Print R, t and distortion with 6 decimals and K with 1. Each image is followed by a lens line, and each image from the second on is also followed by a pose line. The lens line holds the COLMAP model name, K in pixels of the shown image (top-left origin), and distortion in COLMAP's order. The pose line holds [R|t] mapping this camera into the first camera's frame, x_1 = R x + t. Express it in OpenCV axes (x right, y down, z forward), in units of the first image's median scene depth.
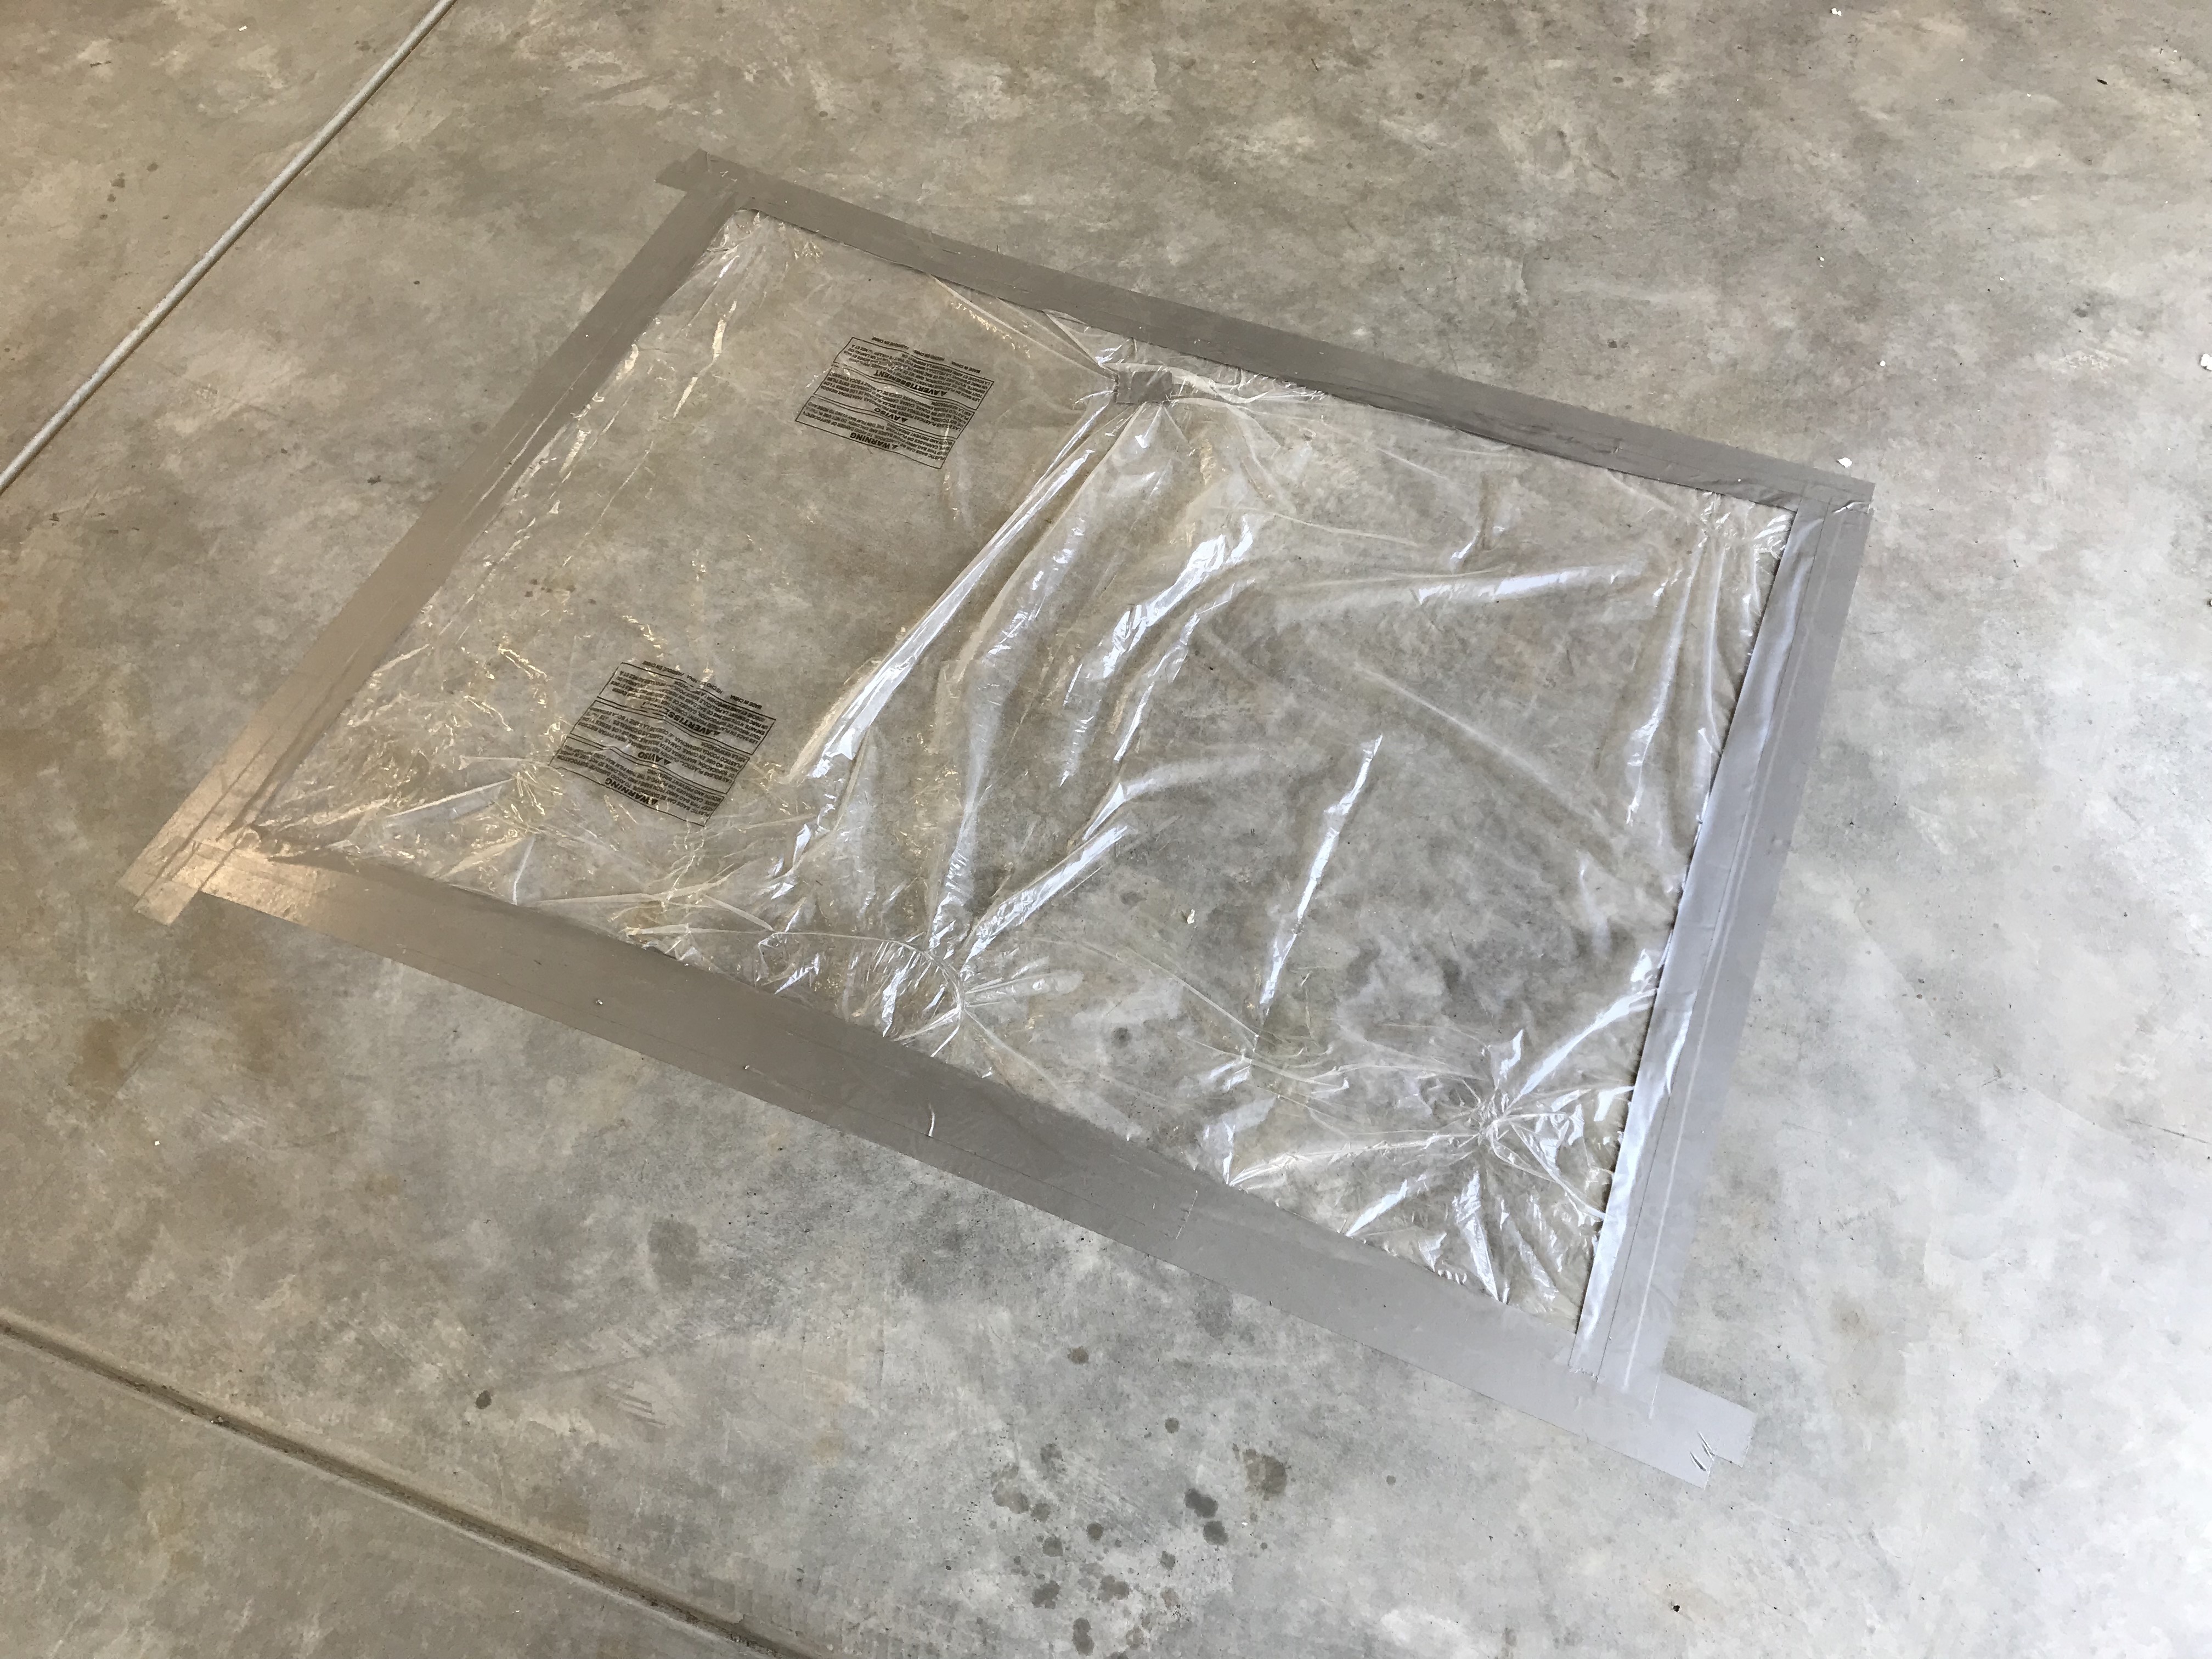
lens RADIAL K [[1771.8, 0, 1107.8], [0, 1771.8, 804.9], [0, 0, 1]] dist [0.016152, -0.007569]
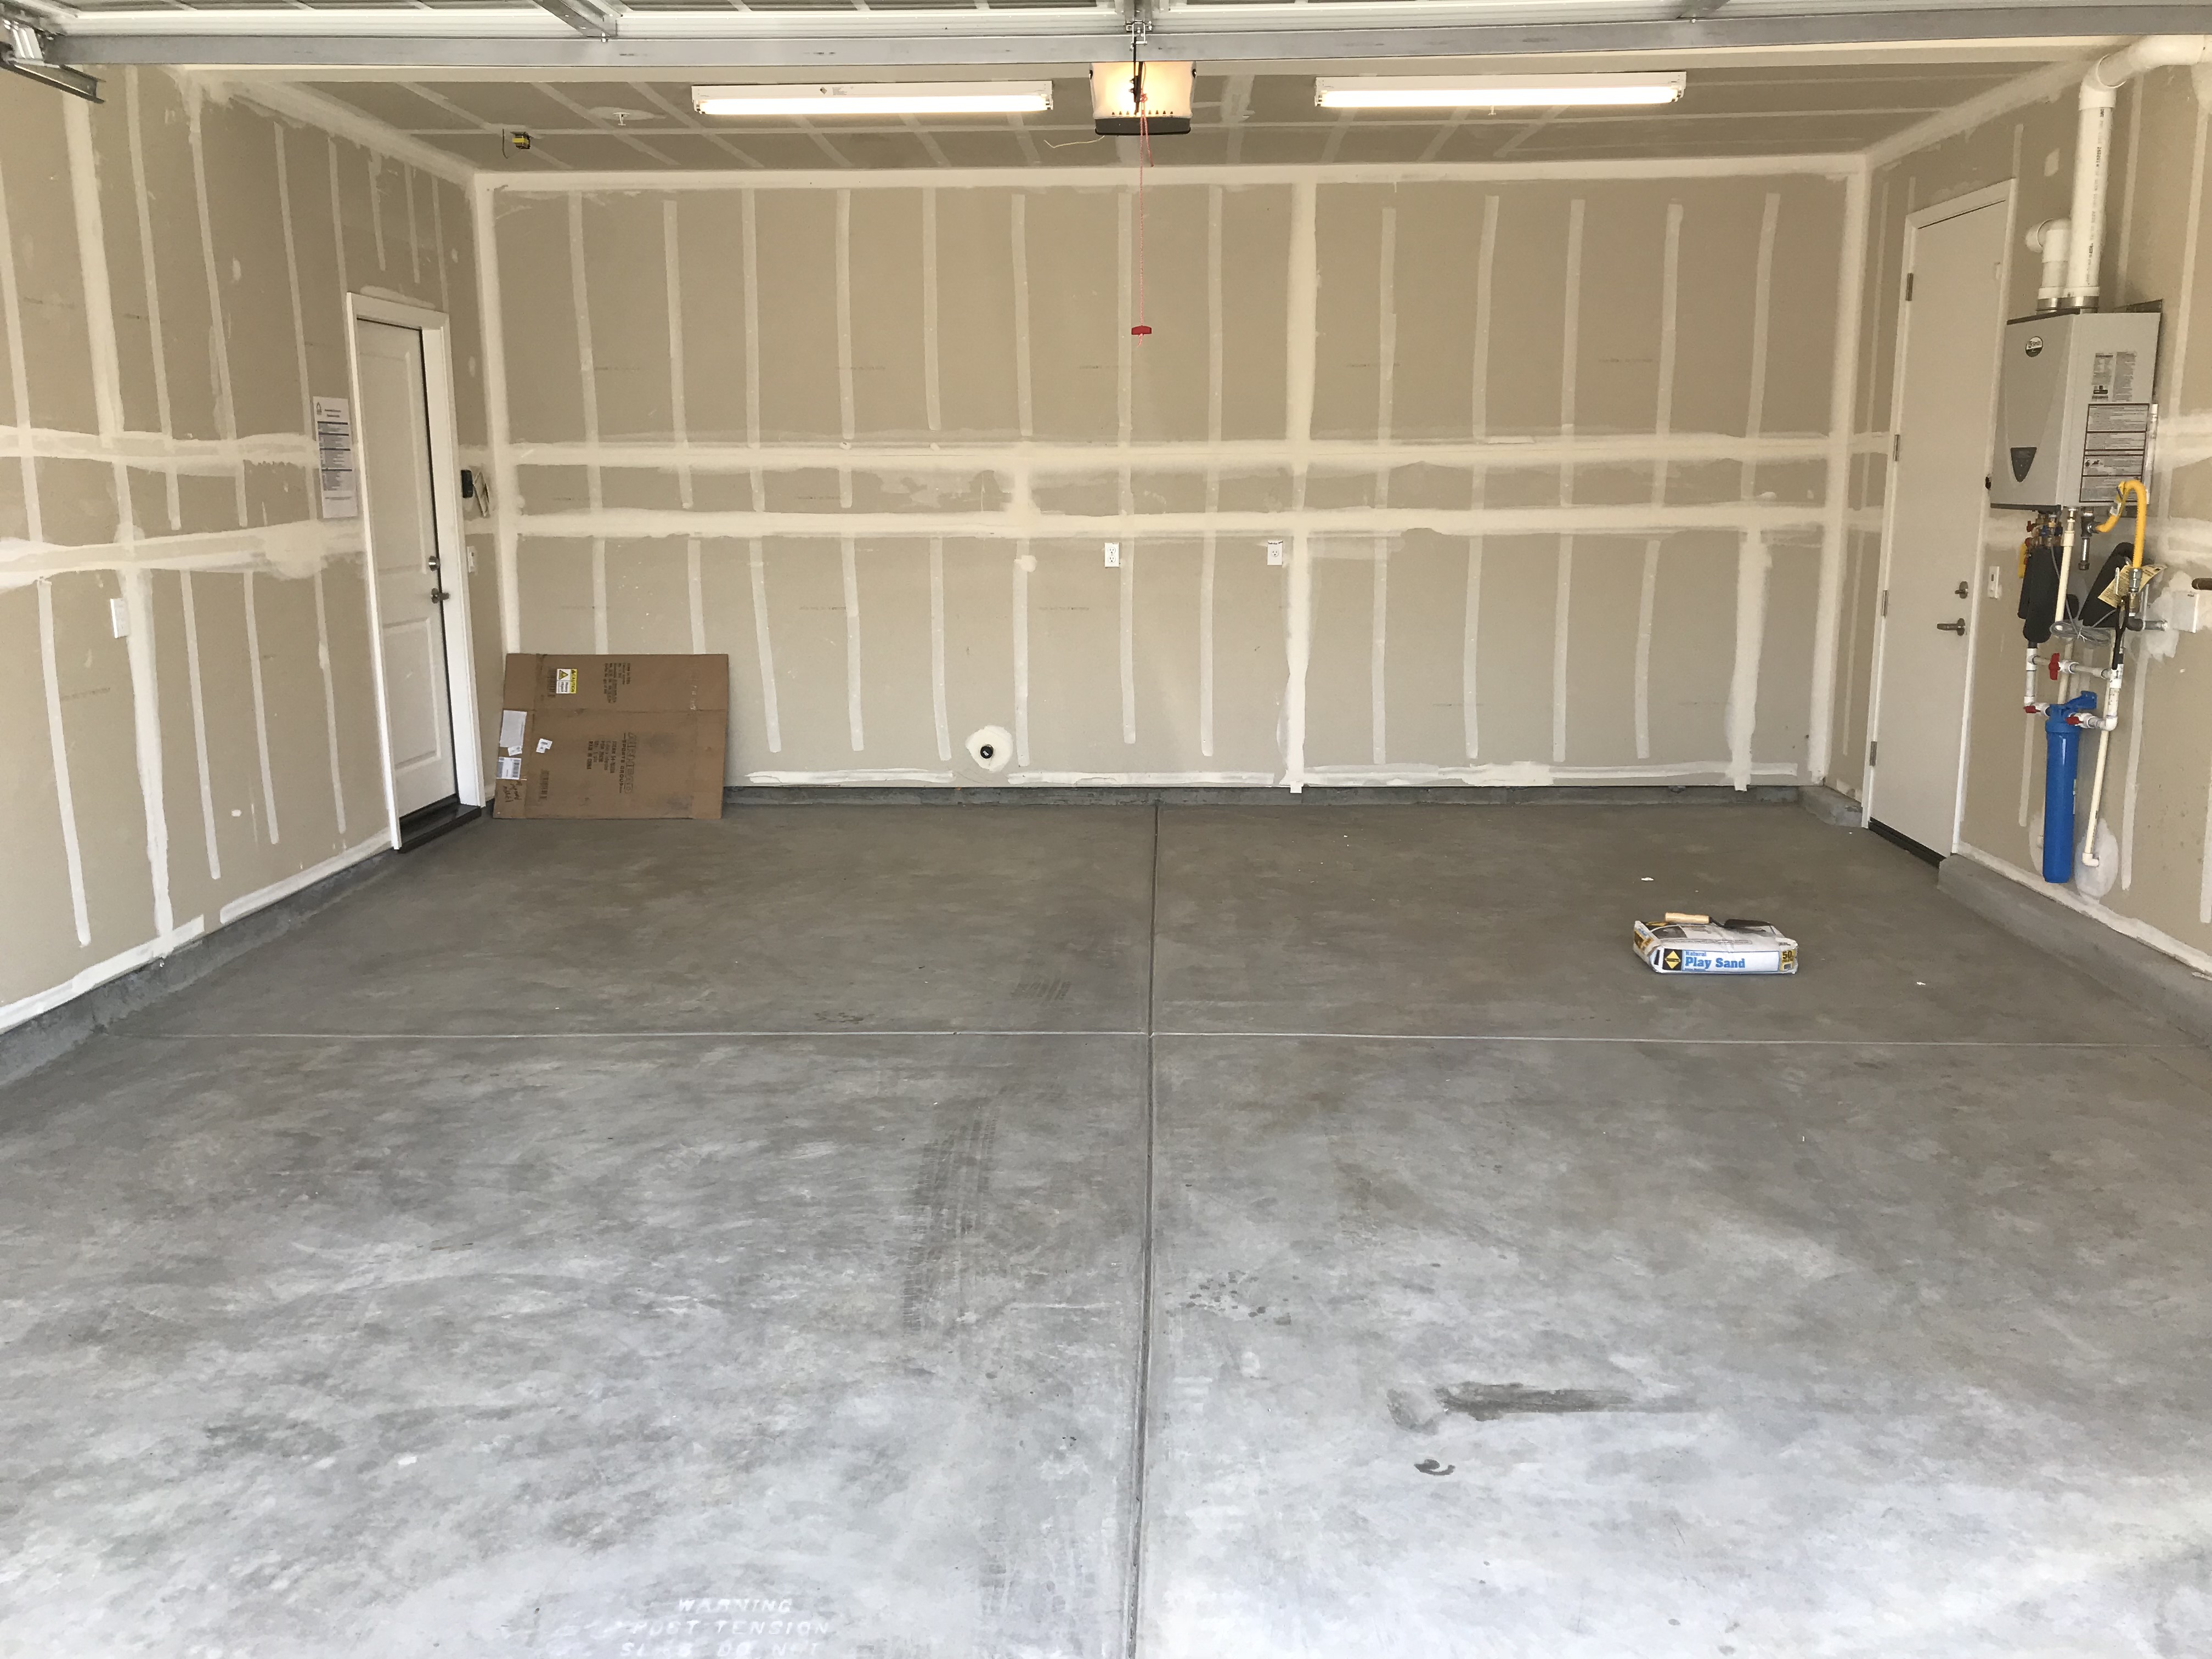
lens RADIAL K [[1771.8, 0, 1107.8], [0, 1771.8, 804.9], [0, 0, 1]] dist [0.016152, -0.007569]
pose [[0.321224, 0.208844, -0.923688, 1.513240], [-0.812100, 0.562490, -0.155240, 0.409661], [0.487144, 0.799993, 0.350287, -0.343506]]
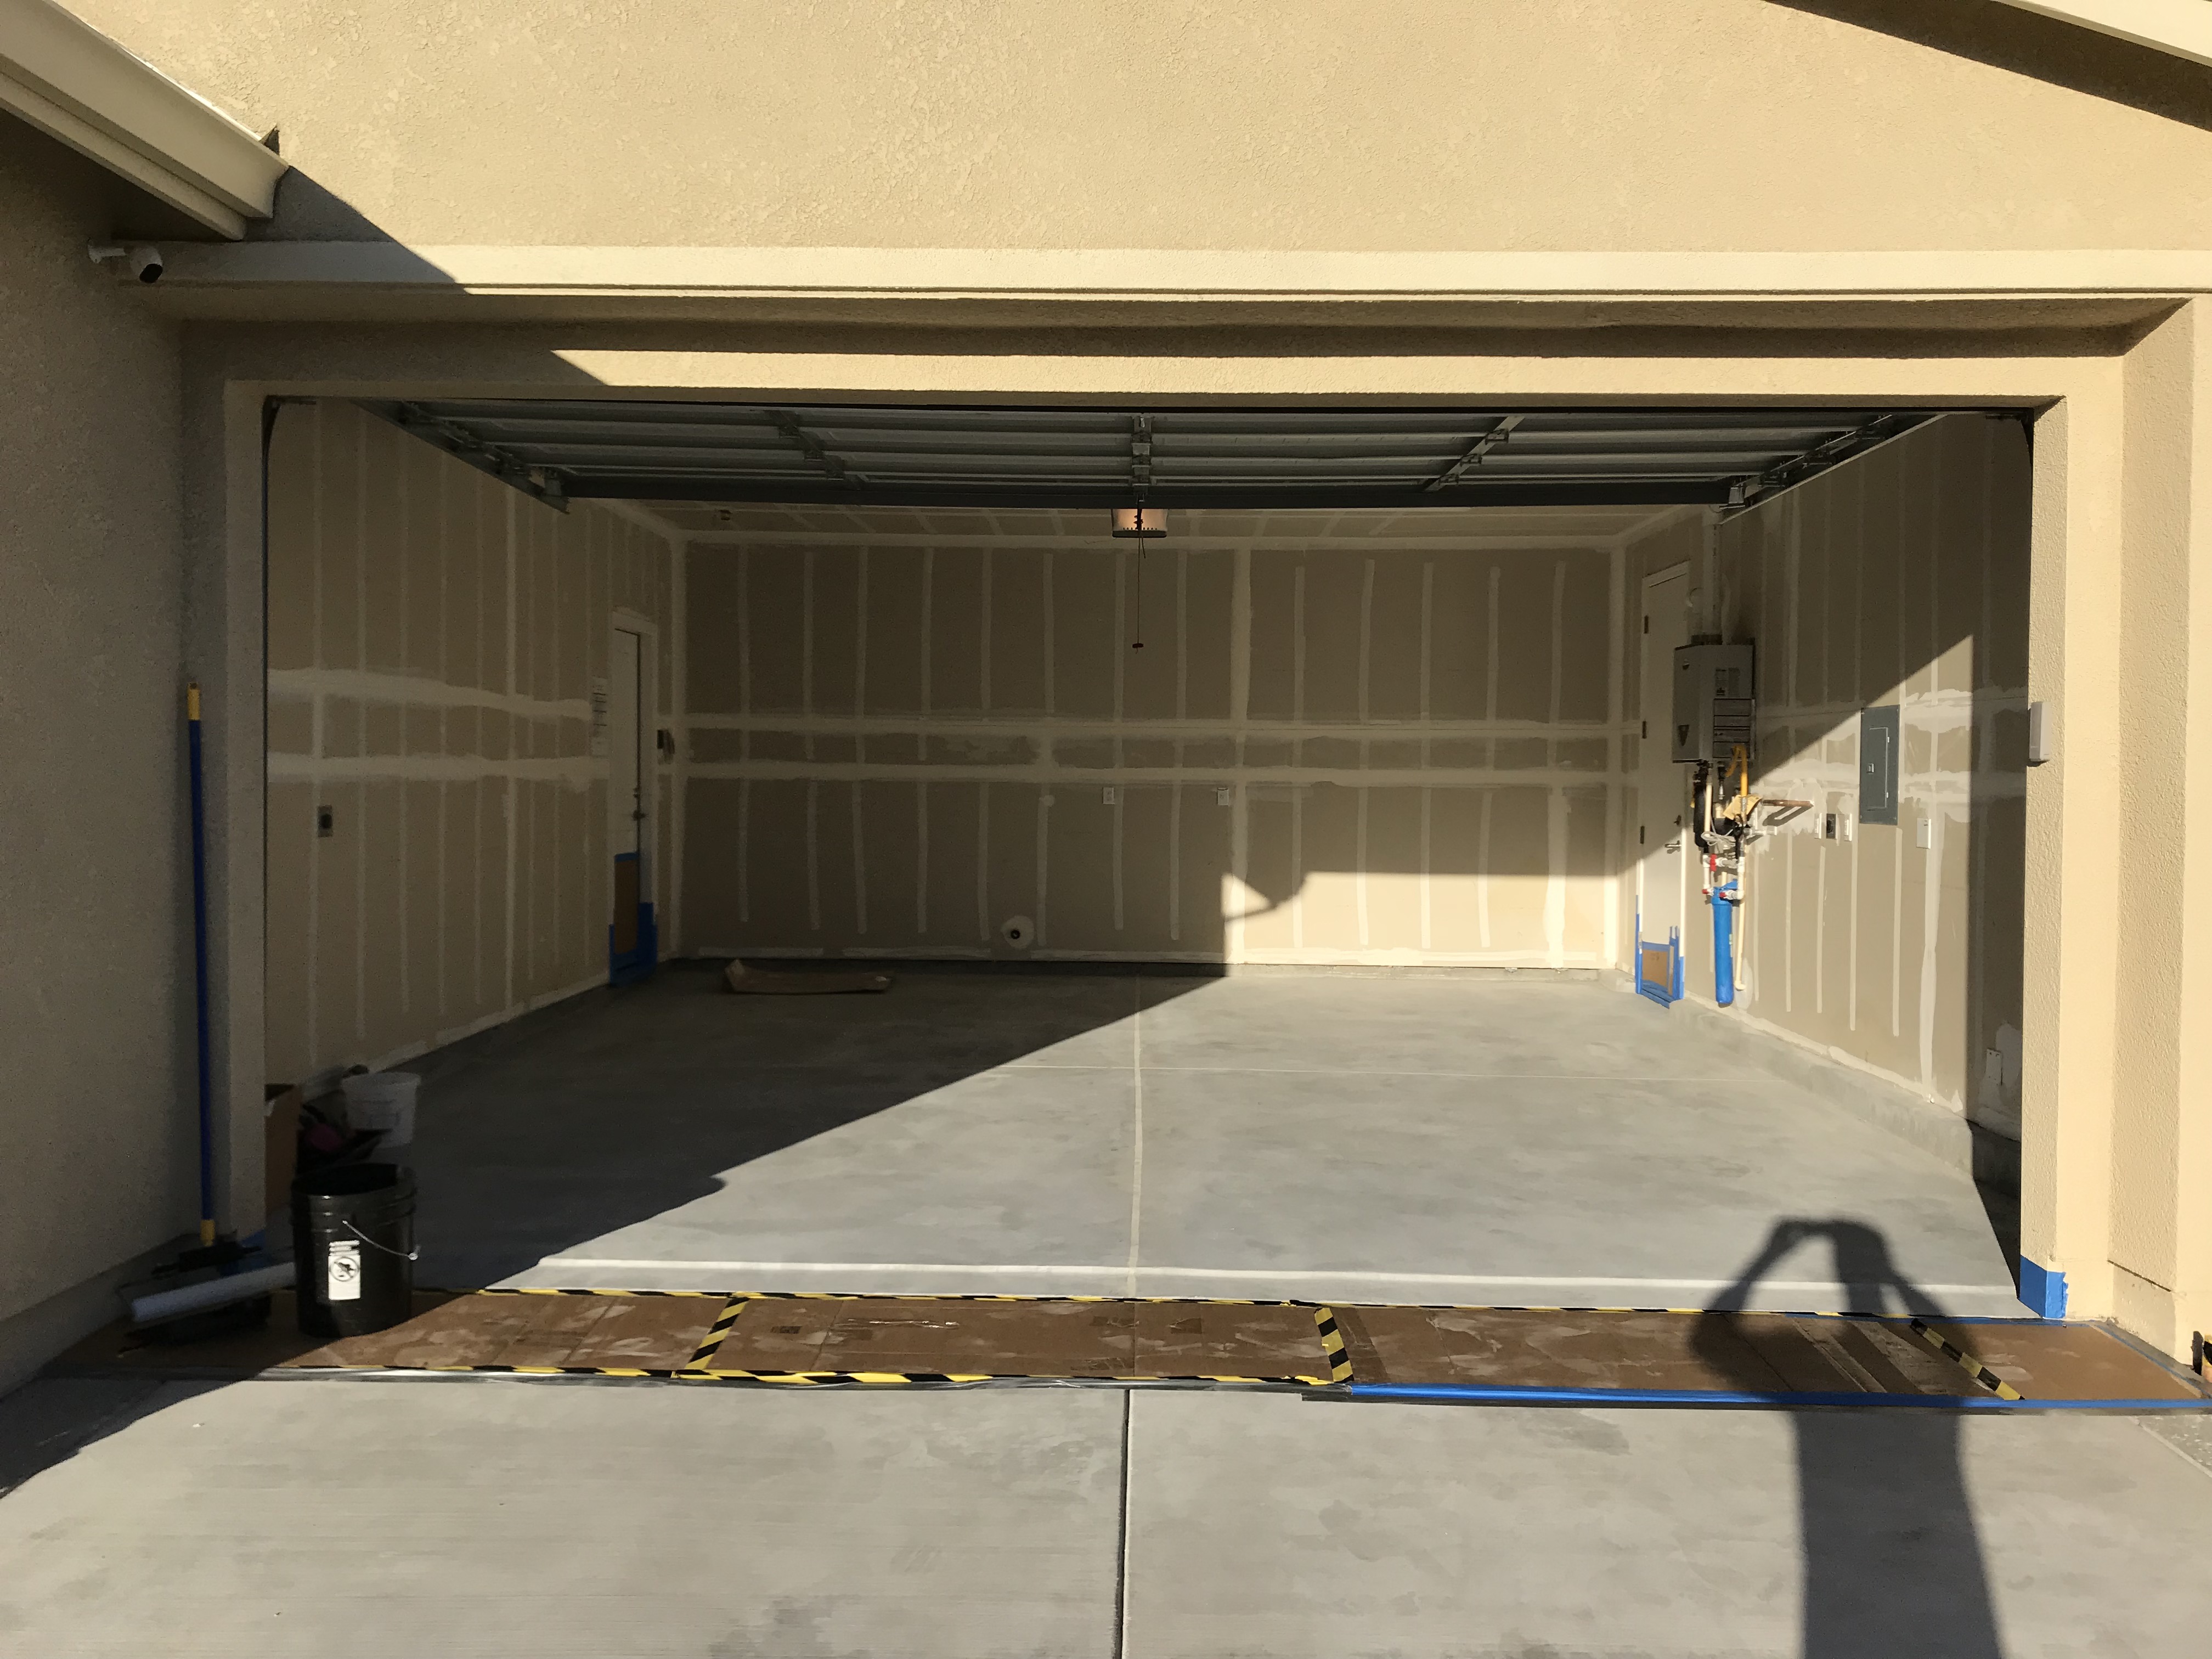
lens RADIAL K [[1761.5, 0, 1108.2], [0, 1761.5, 813.3], [0, 0, 1]] dist [0.101539, -0.117825]
pose [[0.335329, 0.061039, -0.940122, 3.040859], [-0.816589, 0.516484, -0.257733, 0.955144], [0.469826, 0.854119, 0.223036, -0.608493]]
